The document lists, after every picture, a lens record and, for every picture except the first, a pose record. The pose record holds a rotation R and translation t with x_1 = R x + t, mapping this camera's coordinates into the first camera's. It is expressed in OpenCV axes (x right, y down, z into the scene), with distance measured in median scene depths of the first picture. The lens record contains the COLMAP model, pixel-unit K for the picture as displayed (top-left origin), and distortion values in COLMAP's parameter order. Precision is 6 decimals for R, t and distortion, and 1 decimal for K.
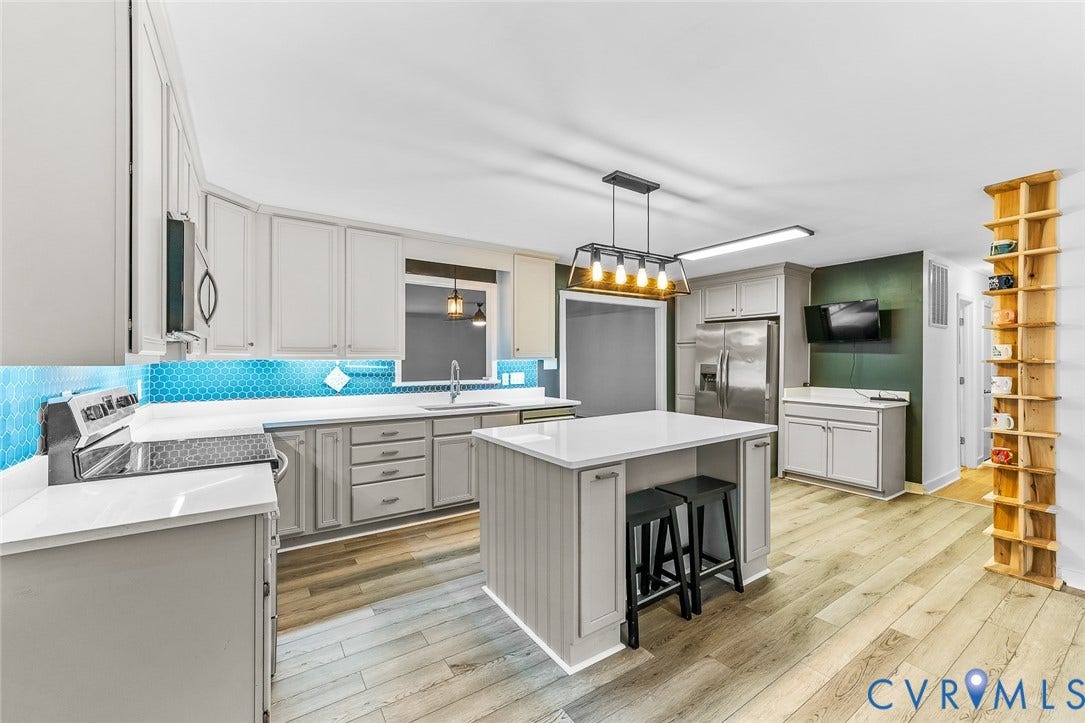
lens RADIAL K [[438.8, 0, 541.9], [0, 438.8, 359.1], [0, 0, 1]] dist [-0.001022, 0.001036]
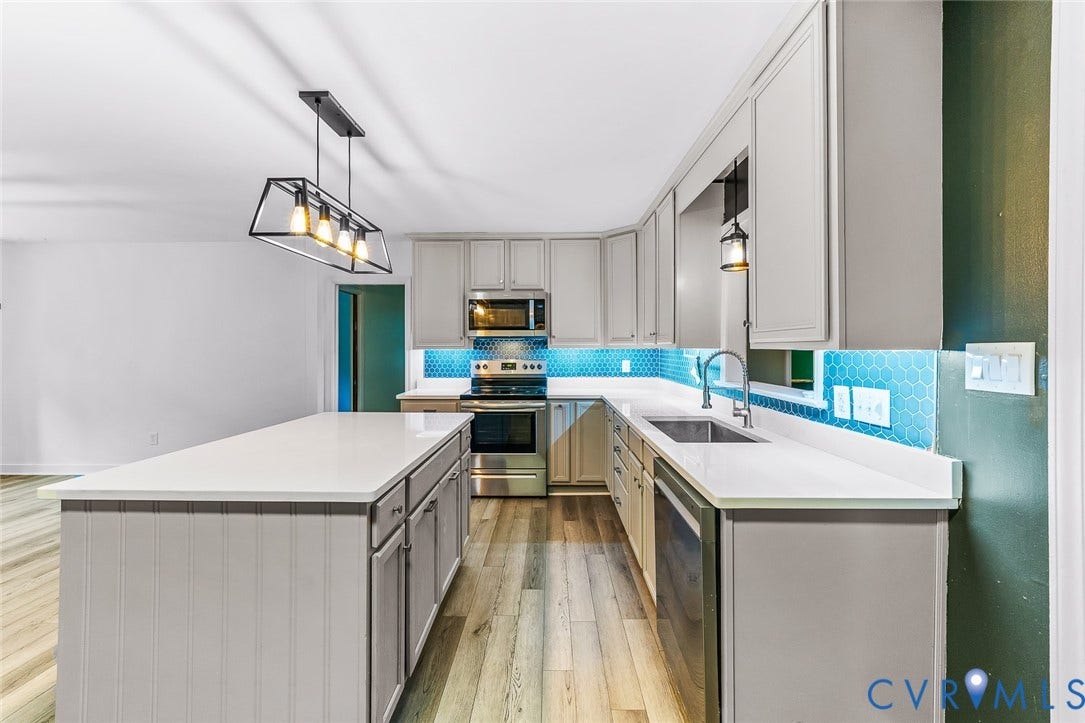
lens RADIAL K [[438.8, 0, 543.2], [0, 438.8, 348.1], [0, 0, 1]] dist [-0.001022, 0.001036]
pose [[-0.573545, -0.000407, -0.819174, 0.411001], [0.000078, 1.000000, -0.000552, 0.001267], [0.819174, -0.000381, -0.573545, 1.155528]]
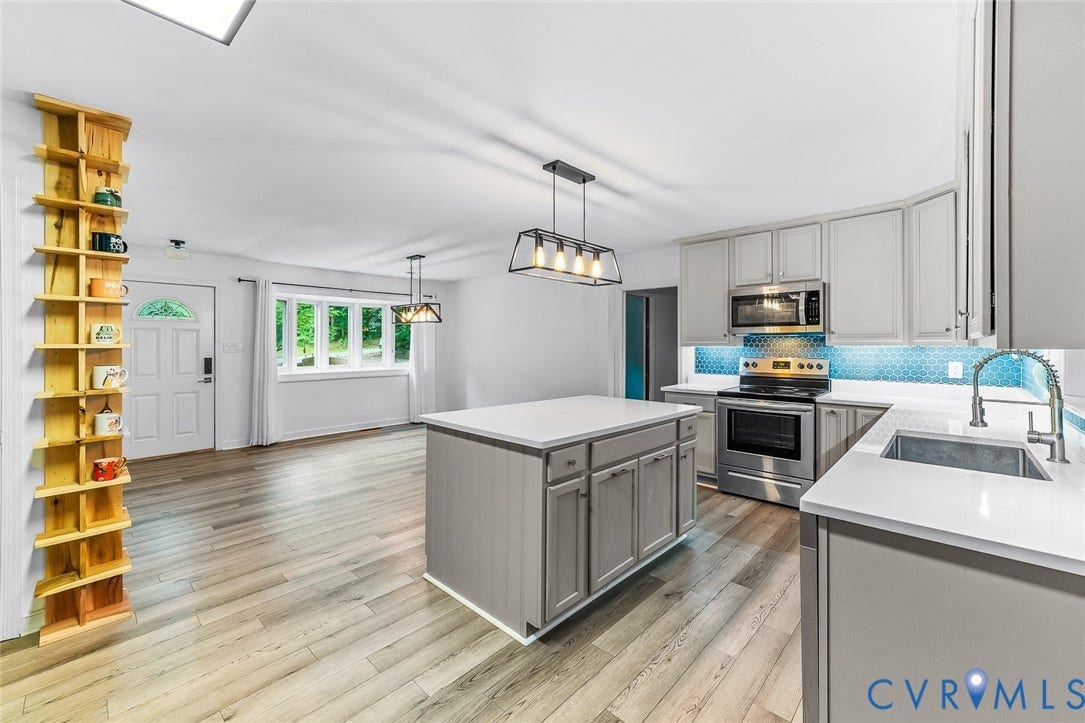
lens RADIAL K [[438.8, 0, 545.3], [0, 438.8, 347.4], [0, 0, 1]] dist [-0.001022, 0.001036]
pose [[-0.974245, -0.001498, -0.225485, 0.325531], [-0.002929, 0.999978, 0.006014, 0.001028], [0.225471, 0.006519, -0.974228, 1.326323]]
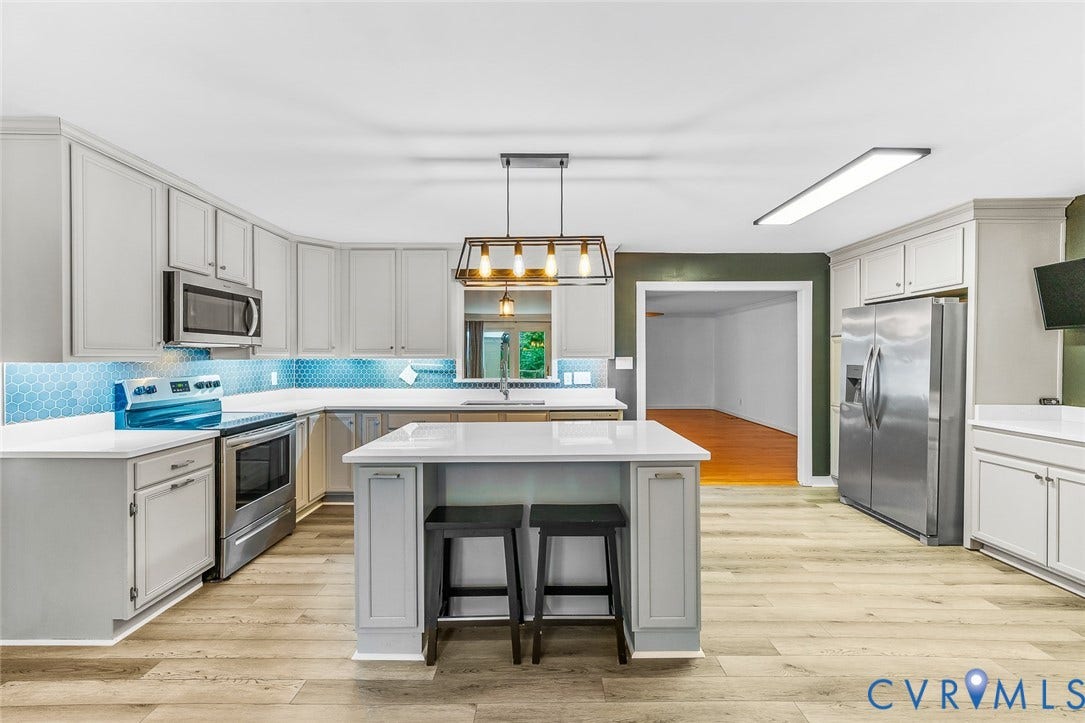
lens RADIAL K [[438.8, 0, 539.5], [0, 438.8, 358.4], [0, 0, 1]] dist [-0.001022, 0.001036]
pose [[0.827825, -0.000021, -0.560987, 0.475350], [0.001834, 0.999995, 0.002670, -0.001940], [0.560984, -0.003239, 0.827821, 0.177766]]
